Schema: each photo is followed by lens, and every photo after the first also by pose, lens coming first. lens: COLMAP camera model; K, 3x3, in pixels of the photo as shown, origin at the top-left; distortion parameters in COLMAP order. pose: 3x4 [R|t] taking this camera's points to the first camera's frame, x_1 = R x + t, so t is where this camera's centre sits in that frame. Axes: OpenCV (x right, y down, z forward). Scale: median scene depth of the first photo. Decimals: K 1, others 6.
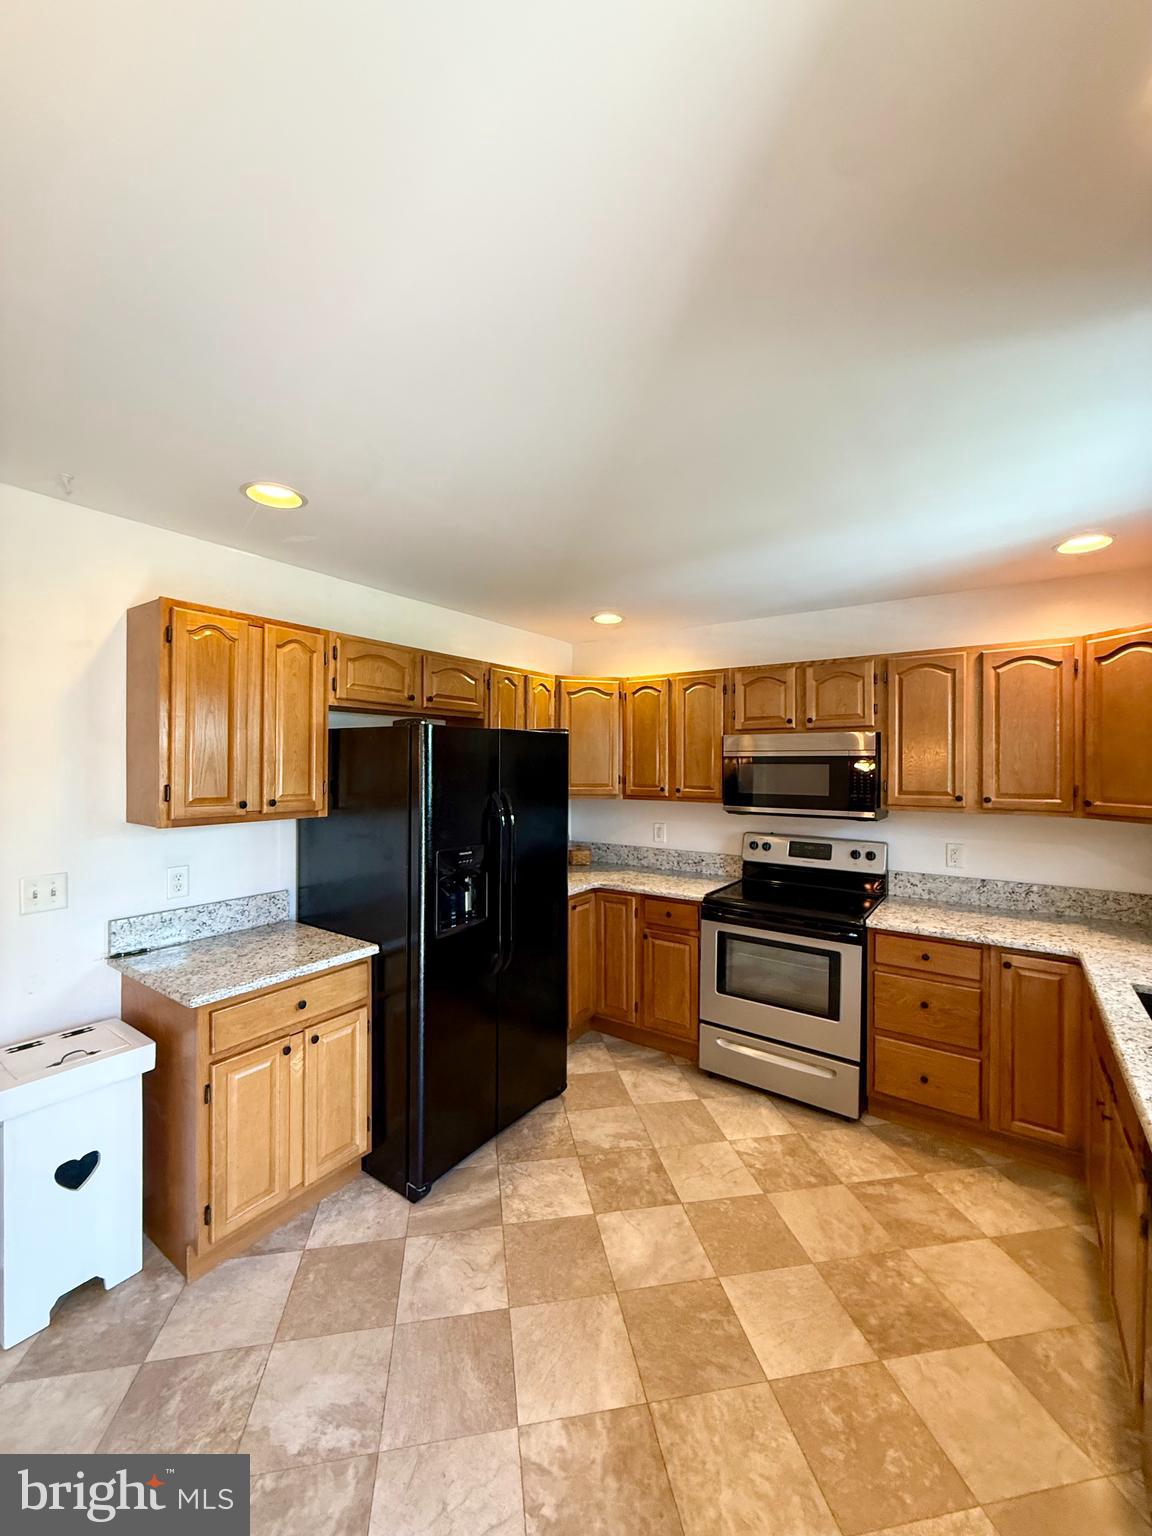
lens RADIAL K [[610.0, 0, 576.2], [0, 610.0, 766.2], [0, 0, 1]] dist [0.000191, 0.000162]
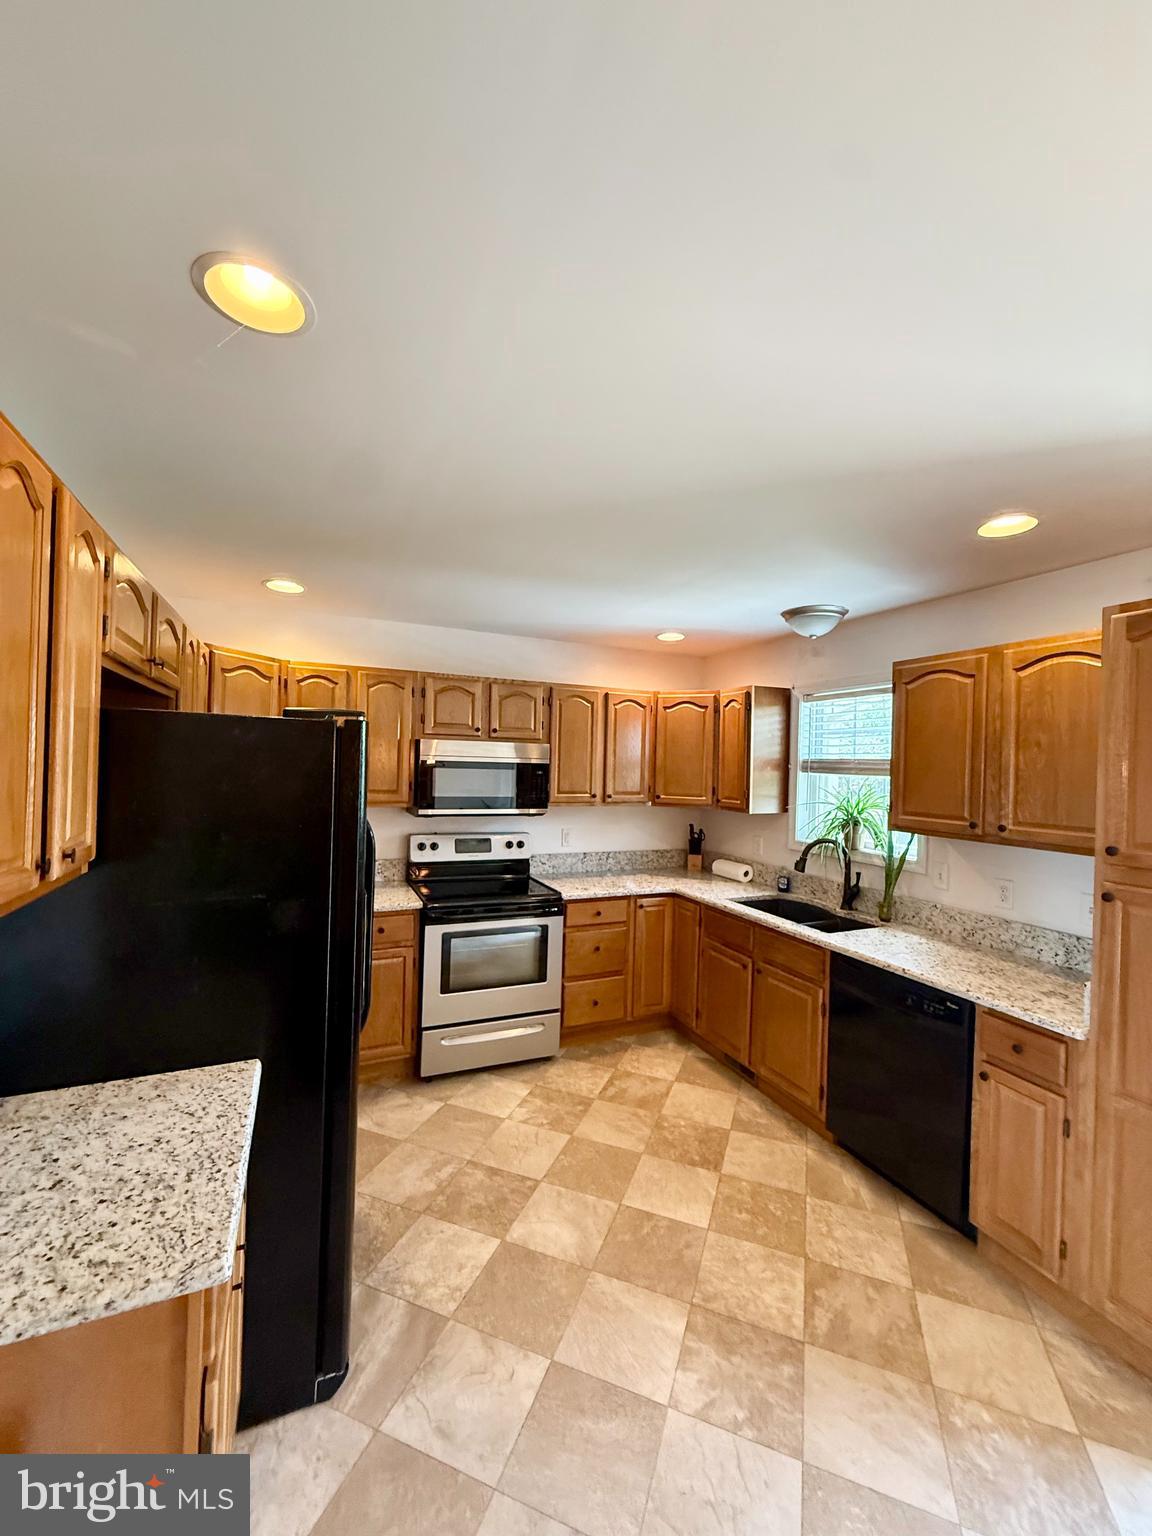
lens RADIAL K [[611.1, 0, 576.4], [0, 611.1, 765.9], [0, 0, 1]] dist [-0.000073, 0.000441]
pose [[0.511910, 0.007784, 0.859004, -0.654411], [-0.021518, 0.999761, 0.003764, -0.021669], [-0.858769, -0.020411, 0.511955, 0.364054]]
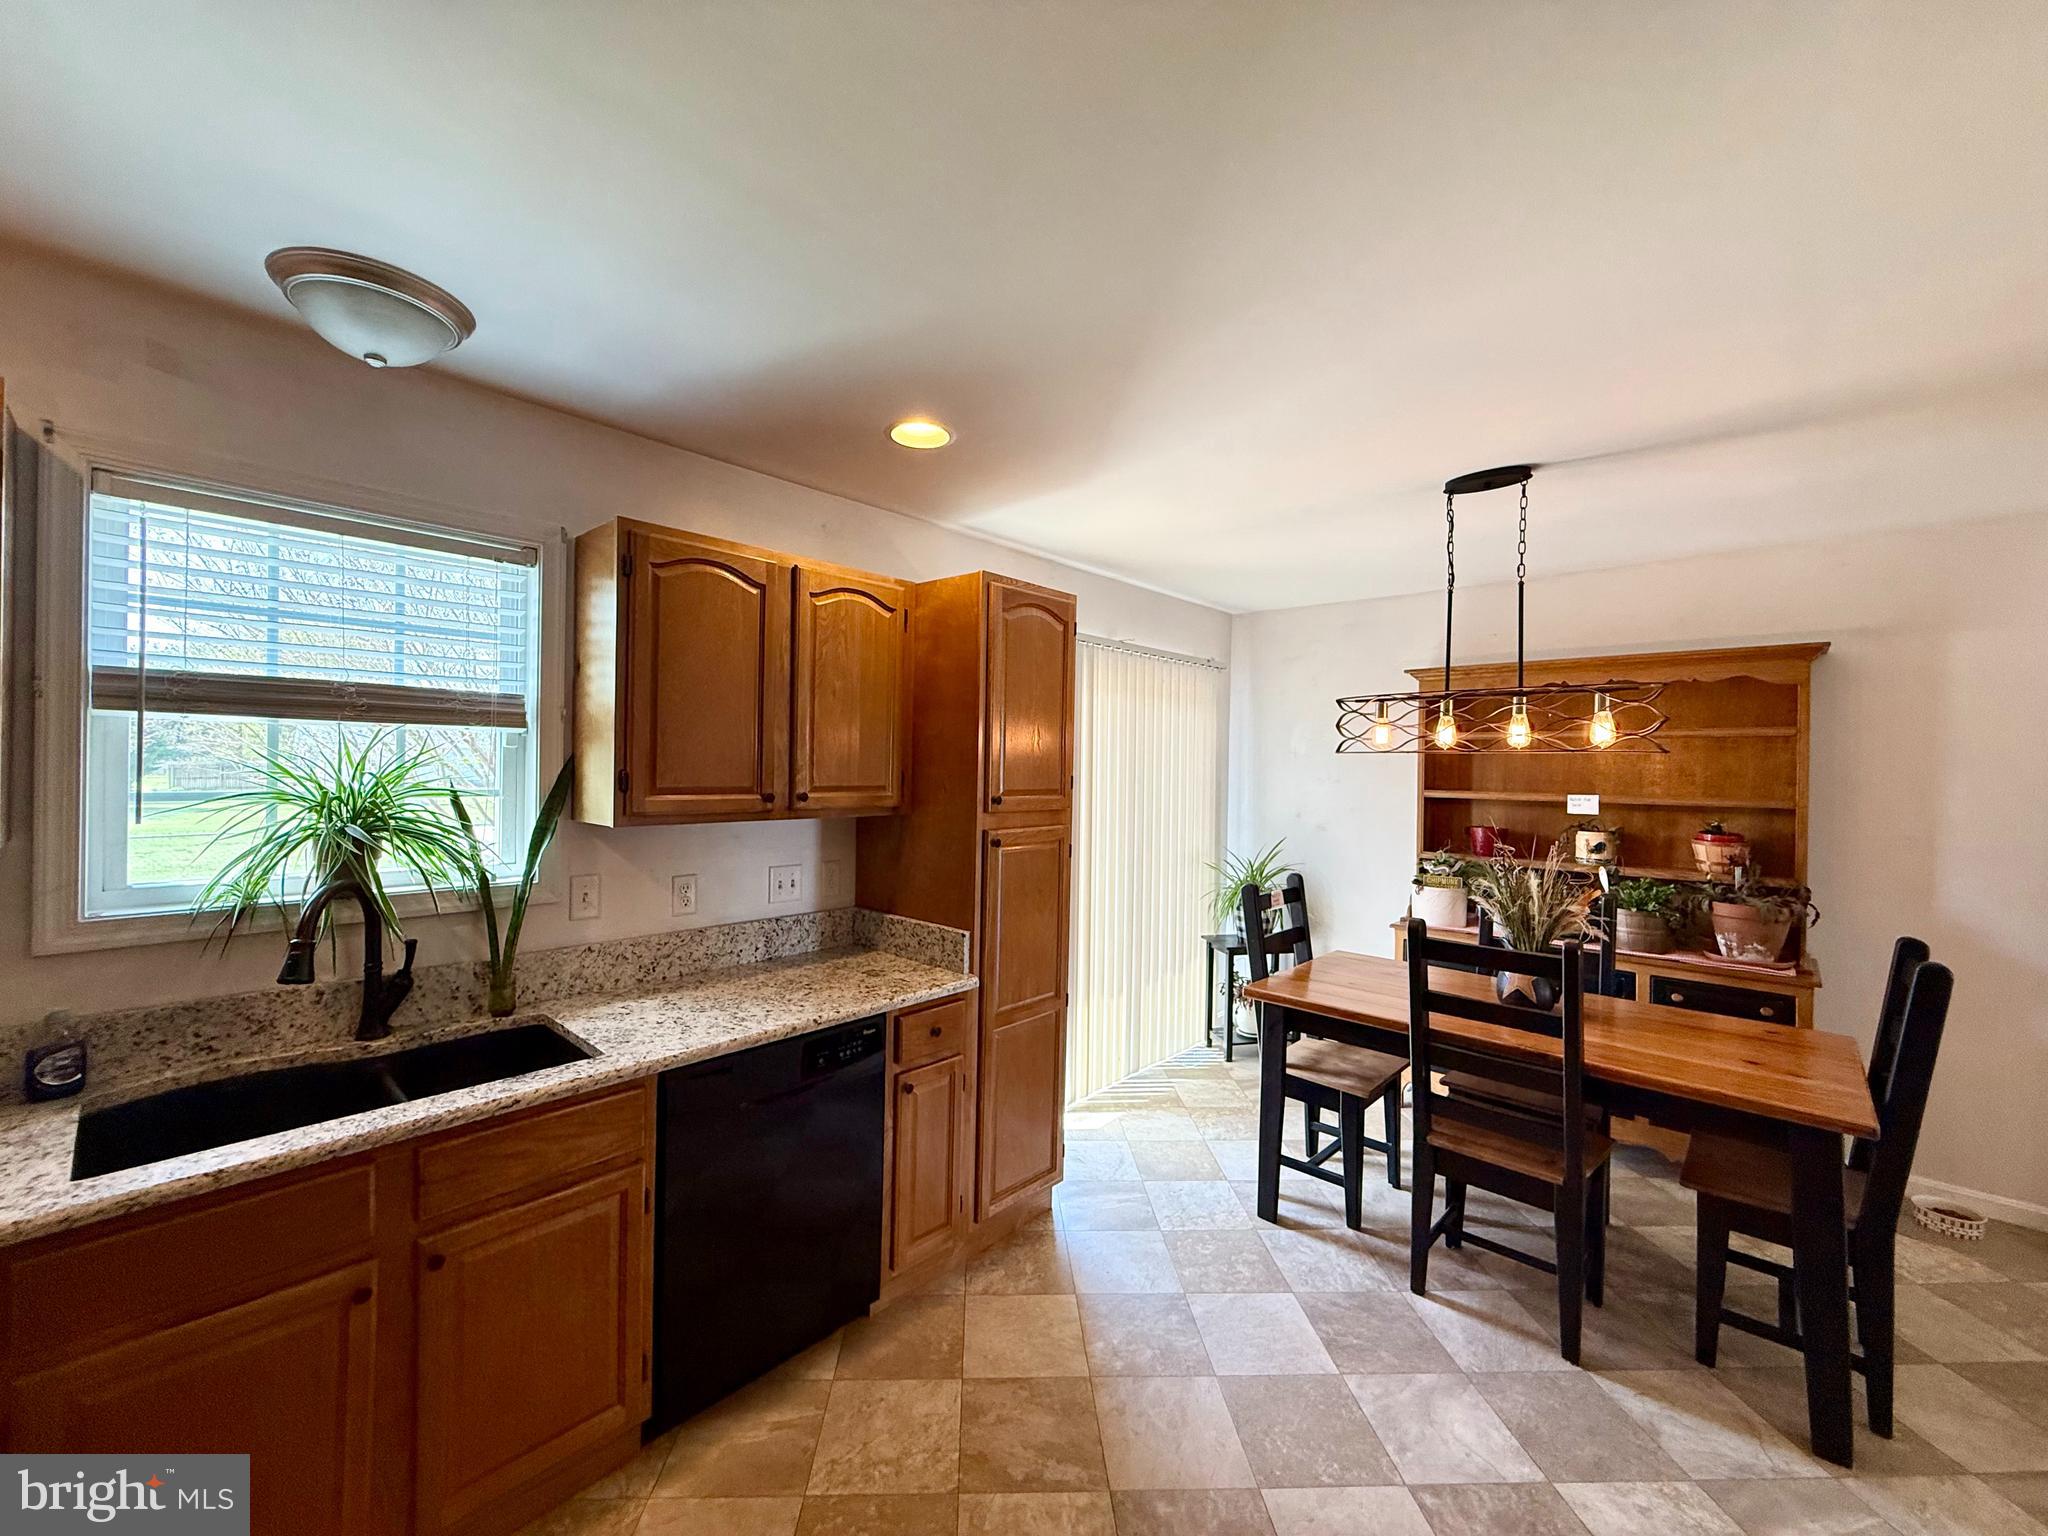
lens RADIAL K [[814.8, 0, 1024.0], [0, 814.8, 768.0], [0, 0, 1]] dist [-0.000073, 0.000441]
pose [[-0.991621, -0.020605, 0.127525, 0.092126], [-0.019693, 0.999771, 0.008405, 0.015234], [-0.127669, 0.005823, -0.991800, 1.190864]]
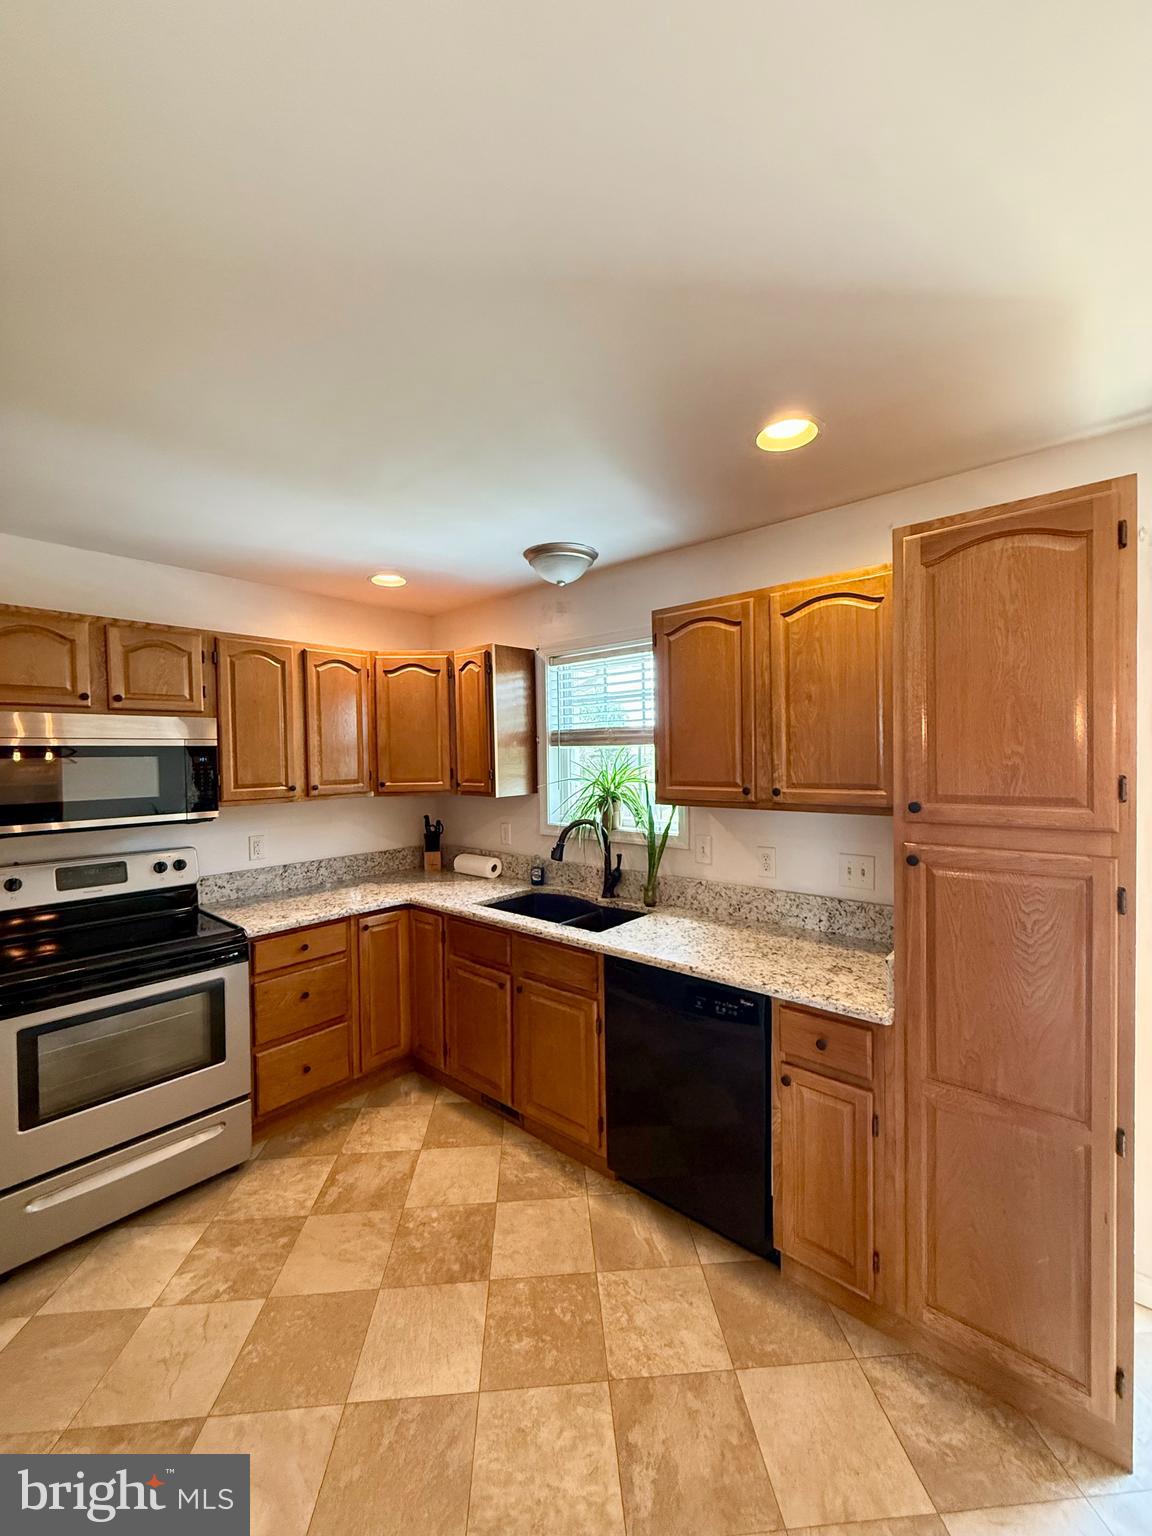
lens RADIAL K [[611.1, 0, 576.4], [0, 611.1, 765.9], [0, 0, 1]] dist [-0.000073, 0.000441]
pose [[0.104891, -0.022714, 0.994224, -0.384321], [0.020380, 0.999578, 0.020686, 0.004027], [-0.994275, 0.018093, 0.105310, 0.464433]]
